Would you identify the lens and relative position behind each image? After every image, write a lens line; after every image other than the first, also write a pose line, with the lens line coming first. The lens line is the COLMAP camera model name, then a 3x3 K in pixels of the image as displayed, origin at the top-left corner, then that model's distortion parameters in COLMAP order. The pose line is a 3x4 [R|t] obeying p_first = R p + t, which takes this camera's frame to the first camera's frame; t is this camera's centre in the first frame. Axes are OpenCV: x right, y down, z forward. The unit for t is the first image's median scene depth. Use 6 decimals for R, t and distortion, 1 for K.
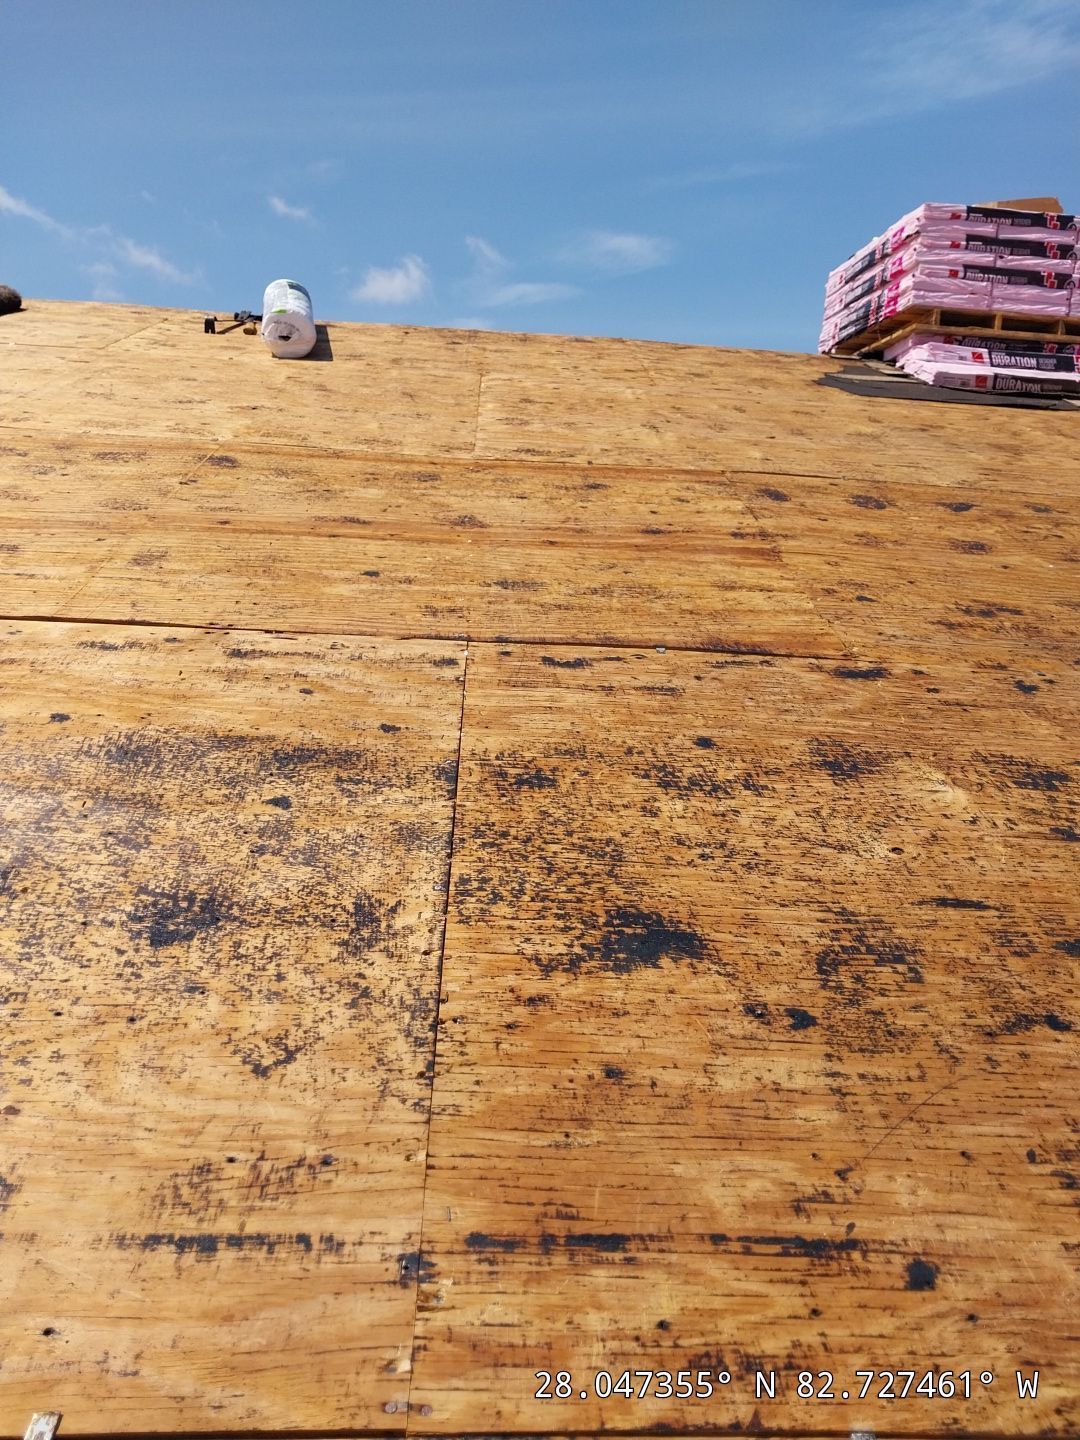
lens RADIAL K [[1084.3, 0, 540.0], [0, 1084.3, 720.0], [0, 0, 1]] dist [0.002369, 0.000674]
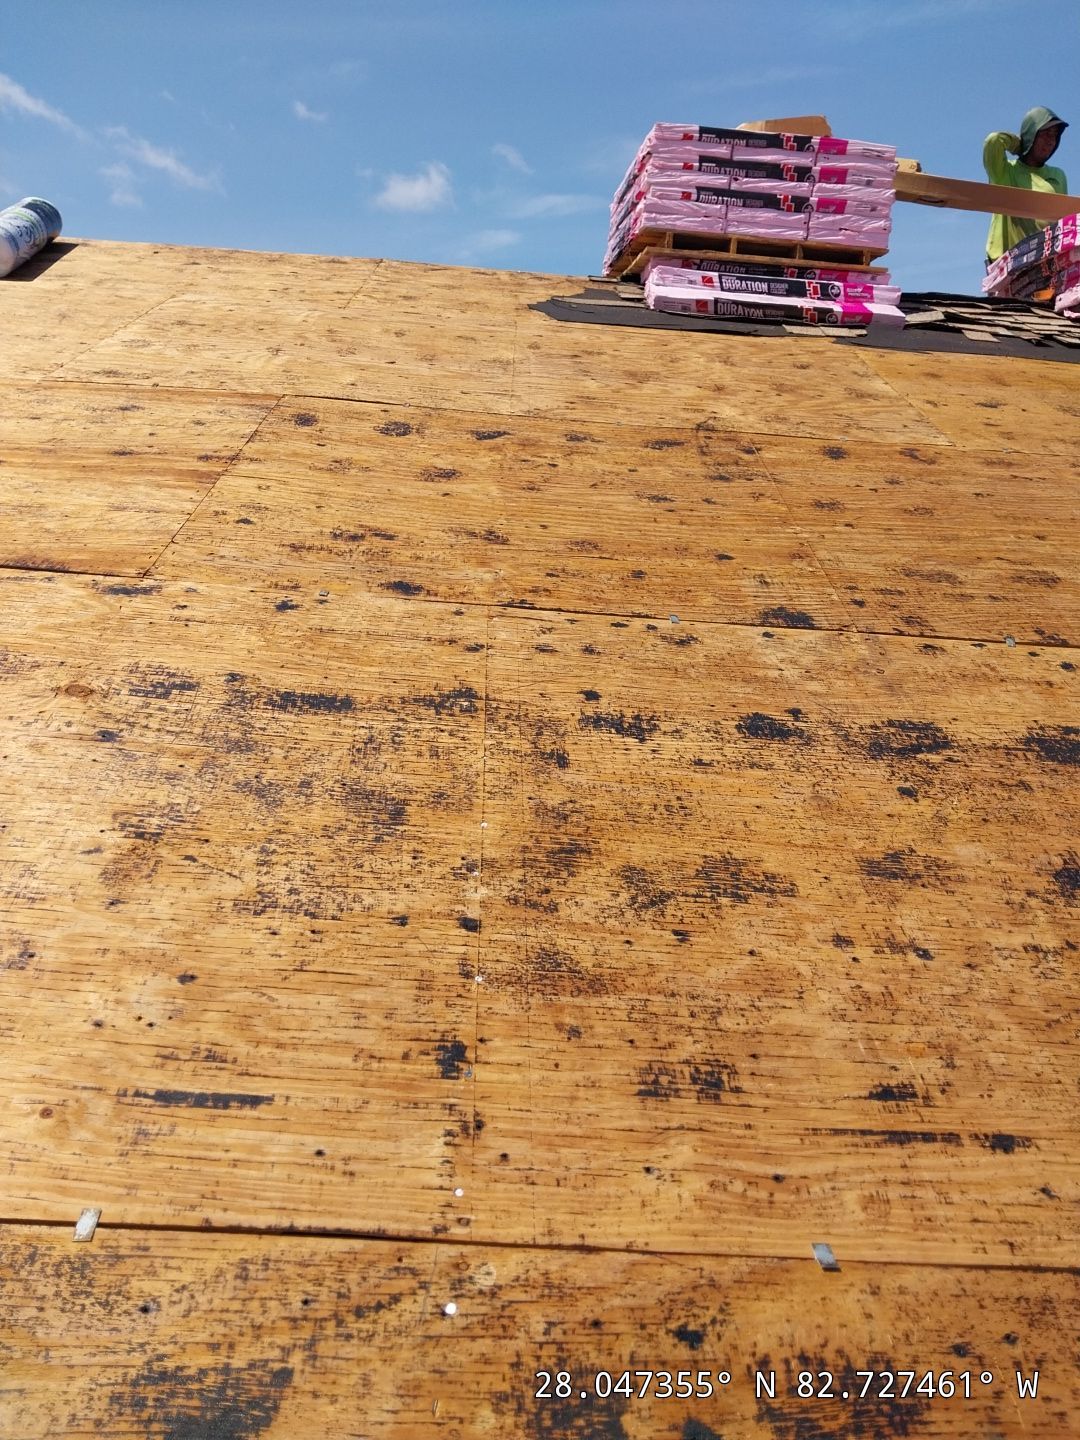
lens RADIAL K [[1041.8, 0, 540.0], [0, 1041.8, 720.0], [0, 0, 1]] dist [0.008969, -0.003555]
pose [[0.999145, 0.025639, -0.032424, 0.286905], [-0.022701, 0.995865, 0.087958, -0.005571], [0.034545, -0.087147, 0.995596, -0.020355]]
